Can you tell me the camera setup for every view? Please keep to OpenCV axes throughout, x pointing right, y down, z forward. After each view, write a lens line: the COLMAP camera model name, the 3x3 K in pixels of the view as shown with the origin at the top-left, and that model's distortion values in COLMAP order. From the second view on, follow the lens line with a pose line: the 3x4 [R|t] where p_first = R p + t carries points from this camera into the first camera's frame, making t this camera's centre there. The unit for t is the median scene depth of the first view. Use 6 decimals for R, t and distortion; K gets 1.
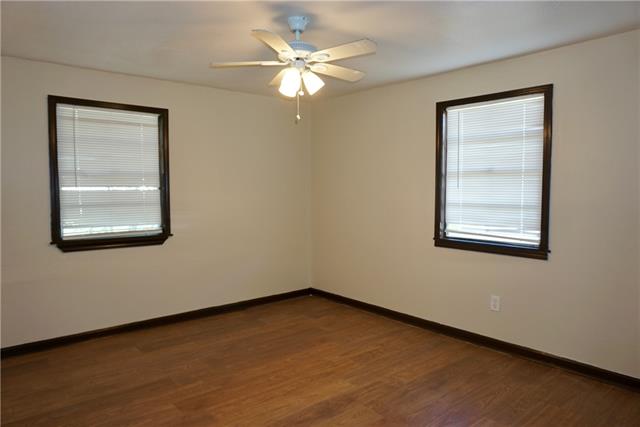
lens RADIAL K [[450.6, 0, 320.0], [0, 450.6, 213.5], [0, 0, 1]] dist [-0.019895, -0.001936]
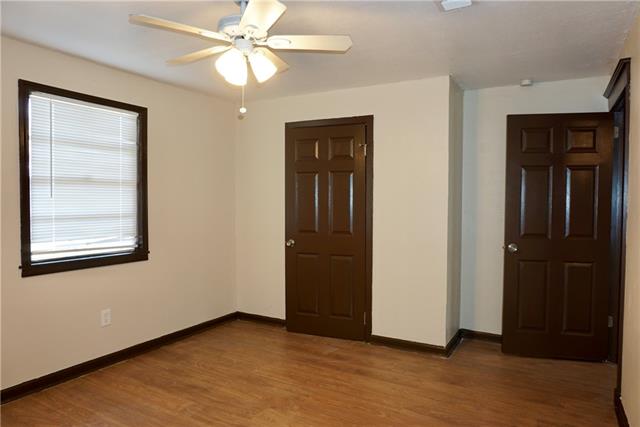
lens RADIAL K [[450.6, 0, 320.0], [0, 450.6, 213.5], [0, 0, 1]] dist [-0.019895, -0.001936]
pose [[-0.378300, -0.039772, 0.924828, -0.684861], [0.041812, 0.997323, 0.059993, -0.062751], [-0.924738, 0.061365, -0.375624, 0.957690]]
